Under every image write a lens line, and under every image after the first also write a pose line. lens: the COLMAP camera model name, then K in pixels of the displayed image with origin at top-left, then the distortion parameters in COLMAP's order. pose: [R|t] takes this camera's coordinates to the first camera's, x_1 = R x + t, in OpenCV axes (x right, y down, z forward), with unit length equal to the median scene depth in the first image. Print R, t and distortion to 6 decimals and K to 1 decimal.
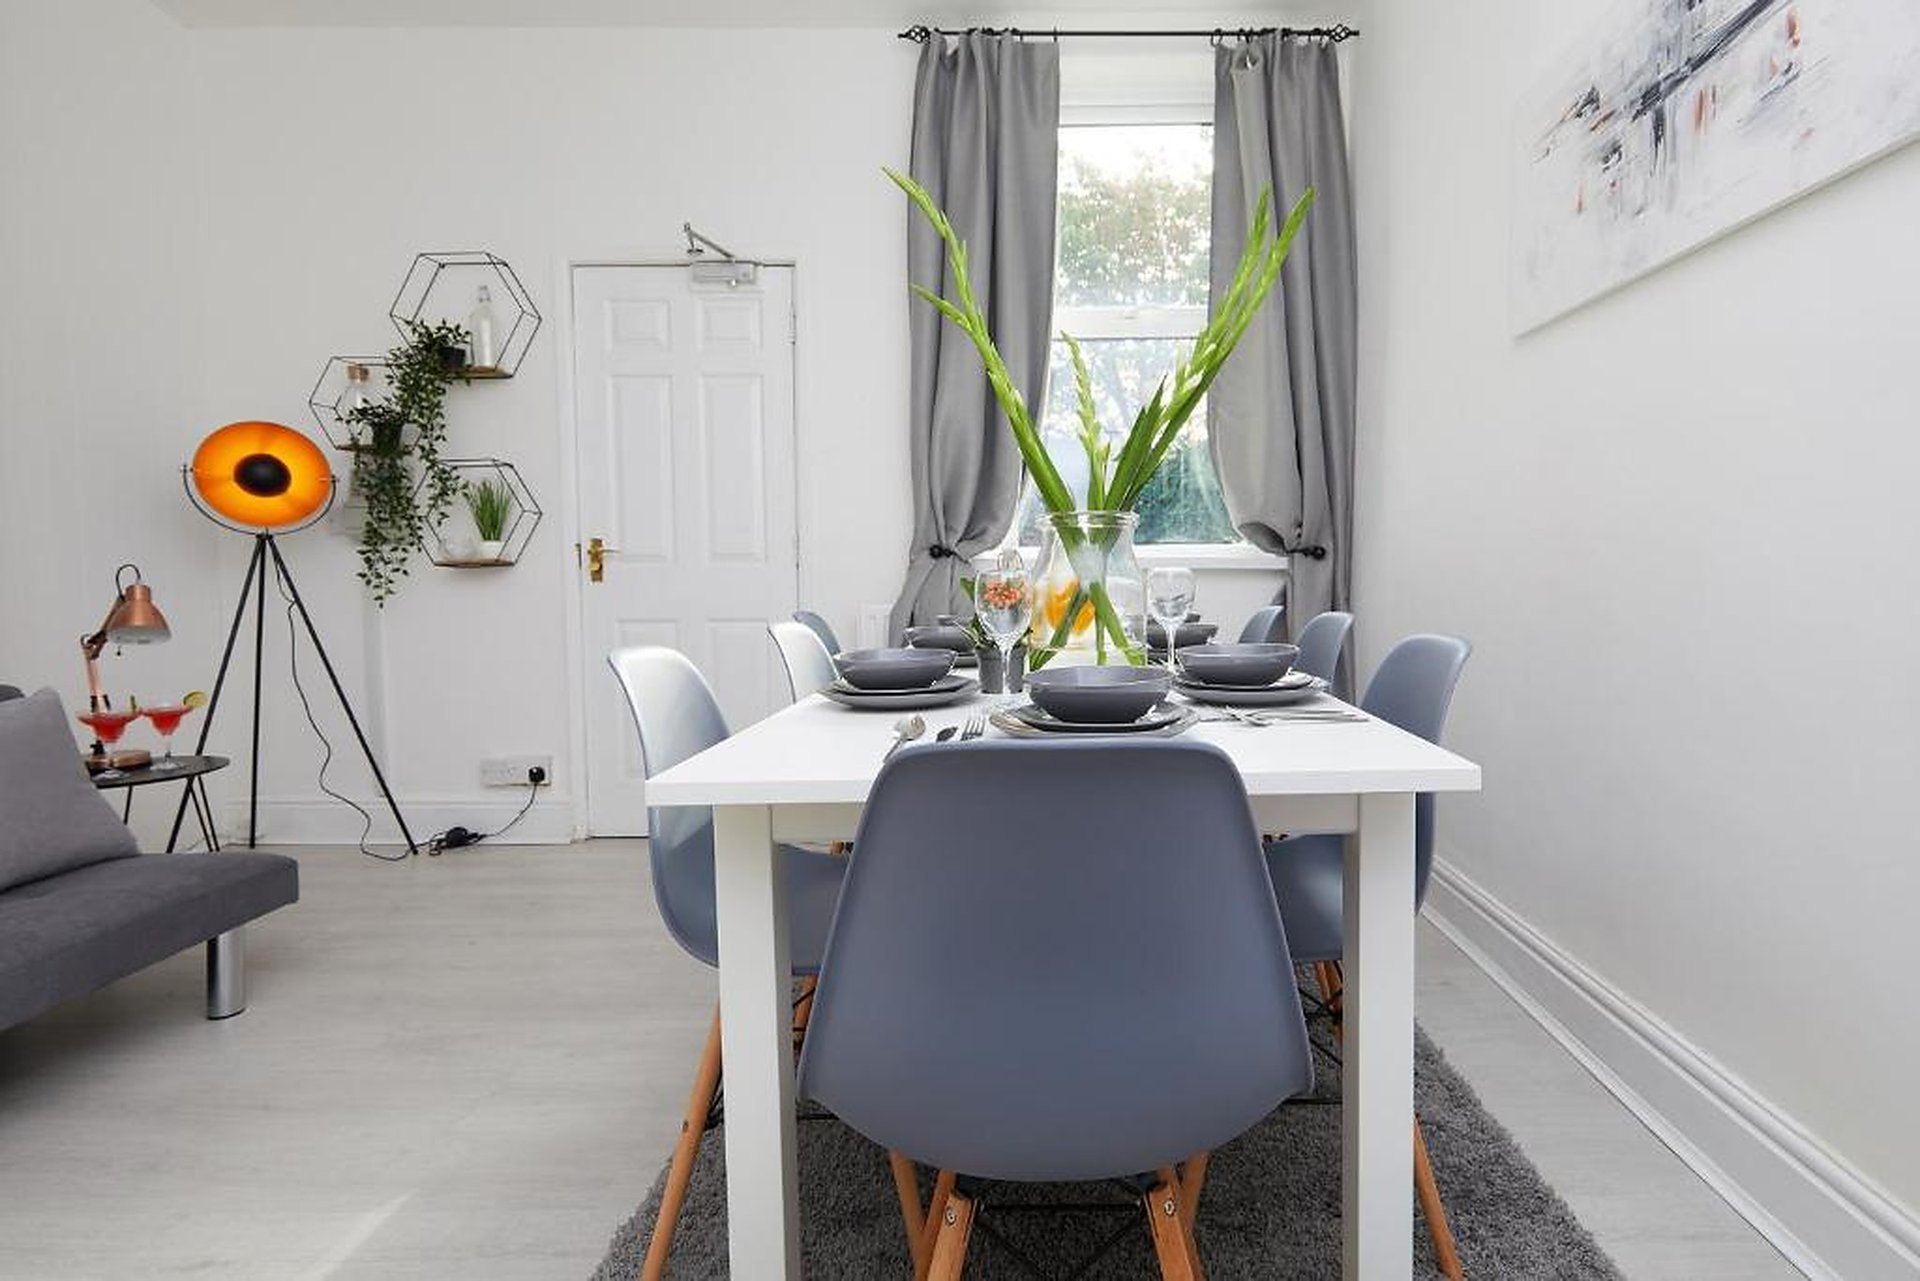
lens RADIAL K [[932.0, 0, 960.0], [0, 932.0, 640.5], [0, 0, 1]] dist [0.002137, 0.000297]
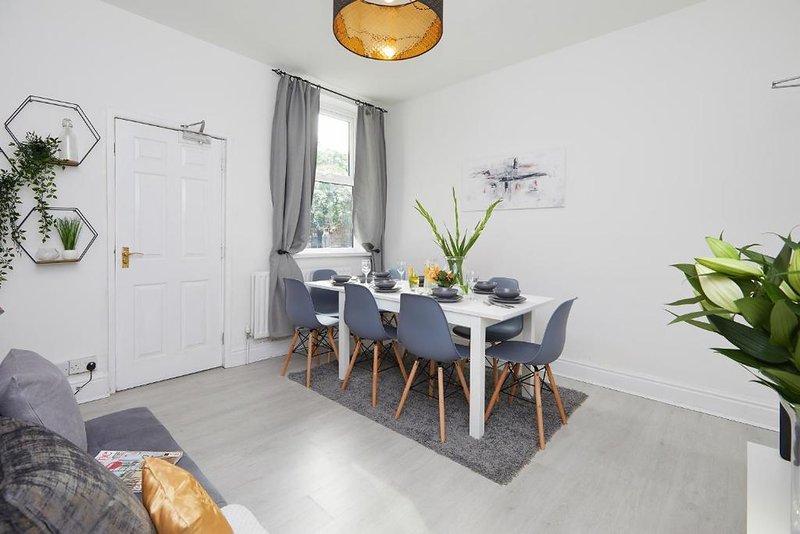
lens RADIAL K [[361.0, 0, 401.2], [0, 361.0, 259.0], [0, 0, 1]] dist [0.000658, 0.000098]
pose [[0.693131, -0.023993, 0.720412, -0.574088], [0.039658, 0.999201, -0.004878, -0.056467], [-0.719720, 0.031951, 0.693529, -0.014504]]
